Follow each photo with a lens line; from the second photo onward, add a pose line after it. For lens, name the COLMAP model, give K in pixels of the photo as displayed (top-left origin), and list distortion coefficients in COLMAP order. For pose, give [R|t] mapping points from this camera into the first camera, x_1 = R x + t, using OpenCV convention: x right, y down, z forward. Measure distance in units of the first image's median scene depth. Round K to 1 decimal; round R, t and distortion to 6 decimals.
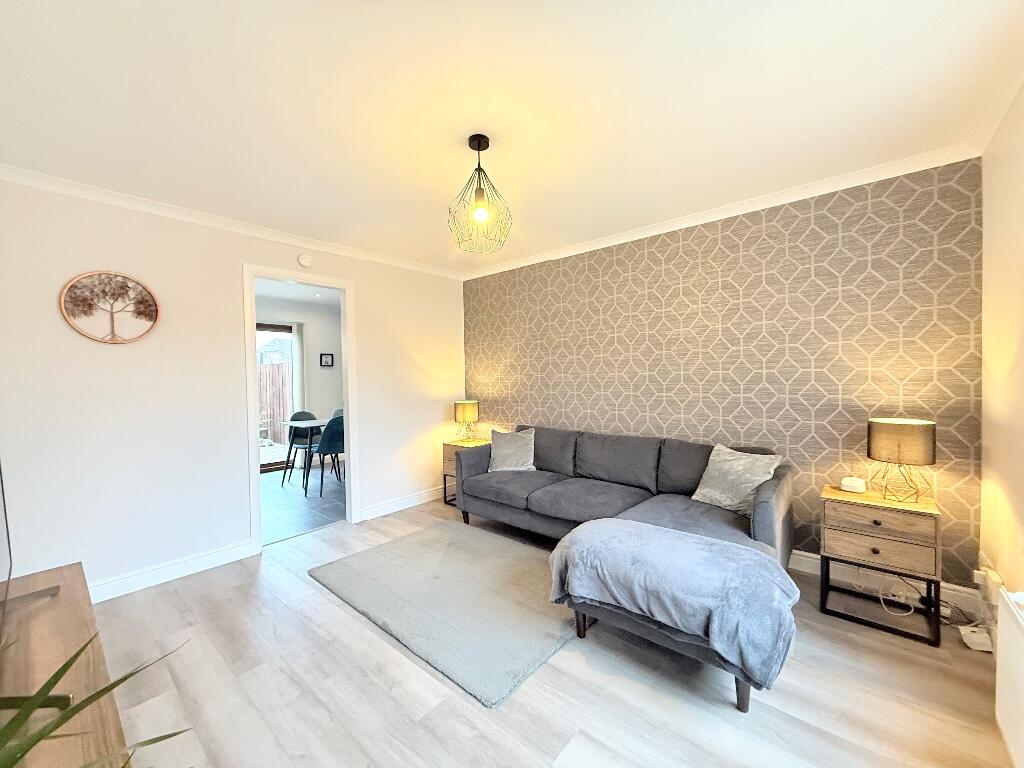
lens RADIAL K [[405.8, 0, 512.0], [0, 405.8, 384.0], [0, 0, 1]] dist [-0.002742, 0.000431]
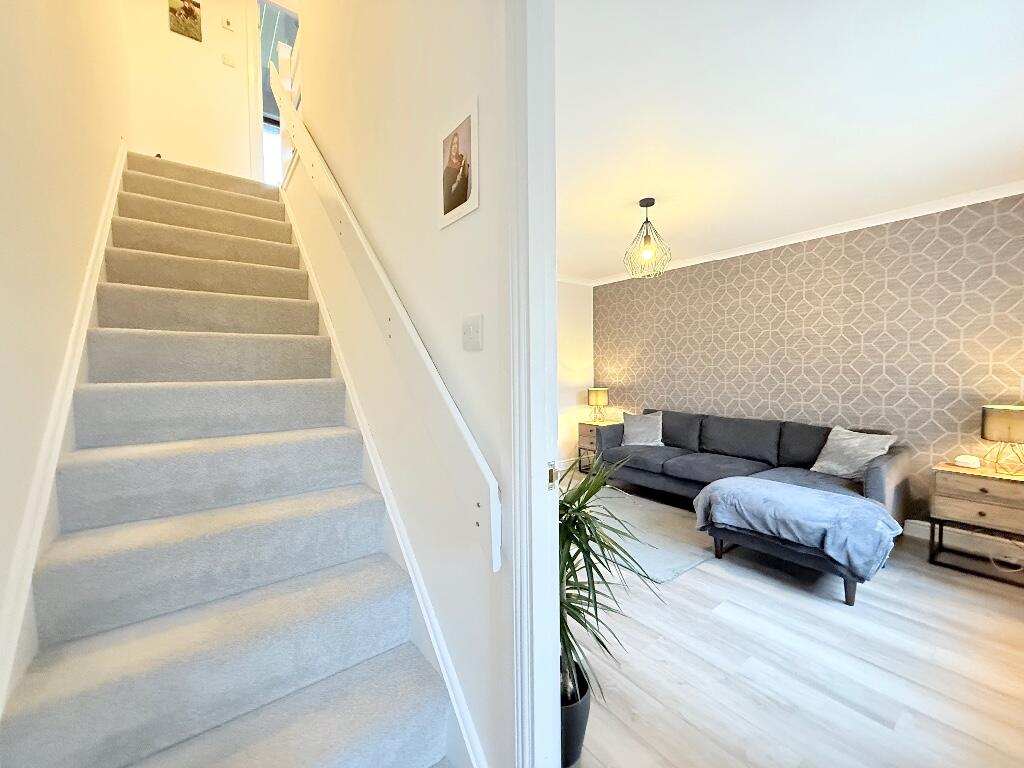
lens RADIAL K [[405.8, 0, 512.0], [0, 405.8, 384.0], [0, 0, 1]] dist [-0.002742, 0.000431]
pose [[0.977017, 0.012010, -0.212825, -0.181779], [-0.006897, 0.999670, 0.024754, 0.002697], [0.213052, -0.022717, 0.976777, -0.383483]]
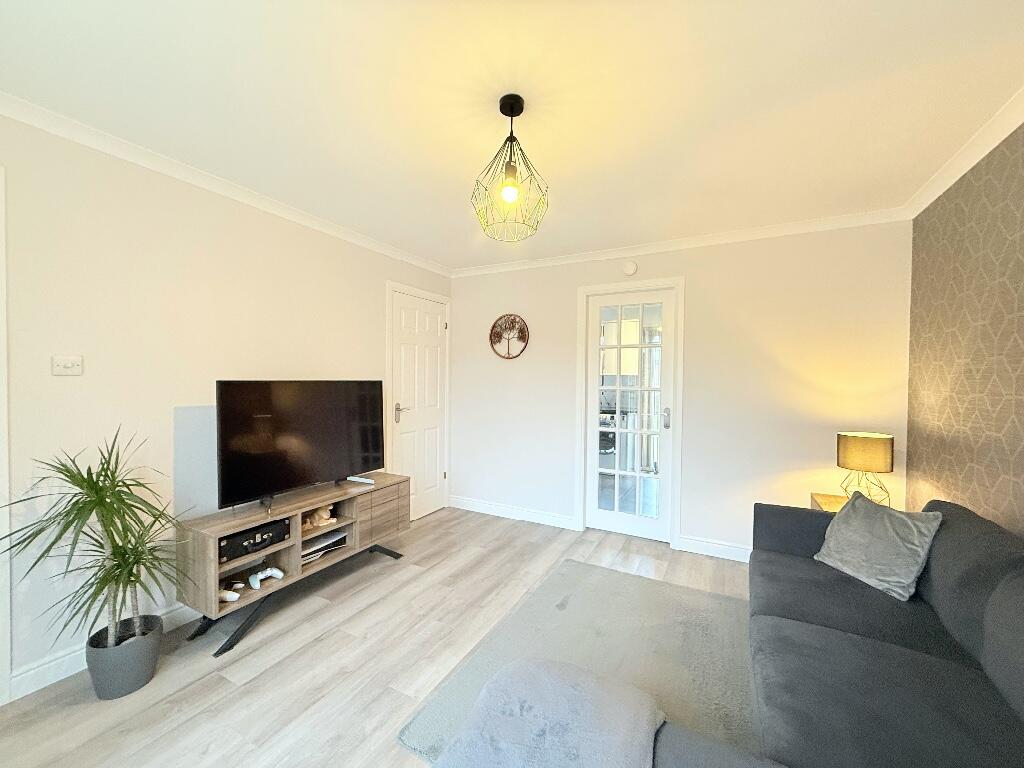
lens RADIAL K [[405.8, 0, 512.0], [0, 405.8, 384.0], [0, 0, 1]] dist [-0.002742, 0.000431]
pose [[0.217673, 0.035637, -0.975371, 0.576508], [-0.033594, 0.999015, 0.029004, -0.046271], [0.975443, 0.026453, 0.218656, 0.654523]]
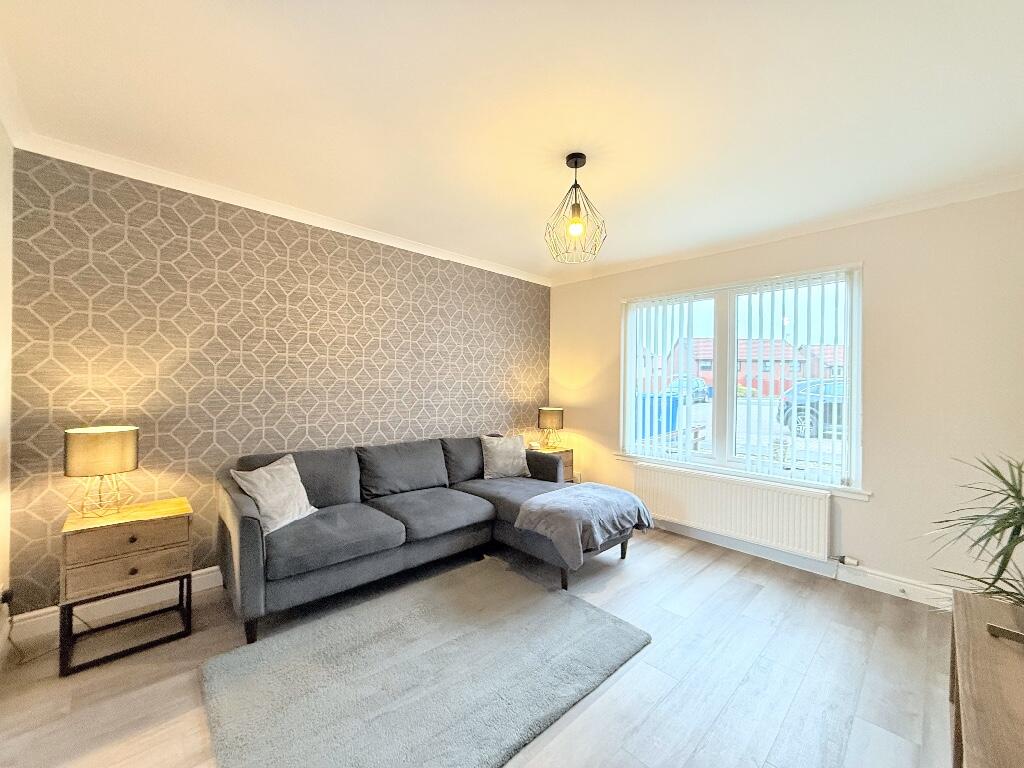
lens RADIAL K [[411.3, 0, 509.4], [0, 411.3, 379.6], [0, 0, 1]] dist [0.001139, 0.000274]
pose [[0.105415, 0.033578, 0.993861, -0.911324], [0.008619, 0.999361, -0.034678, 0.014070], [-0.994391, 0.012222, 0.105058, 0.835939]]
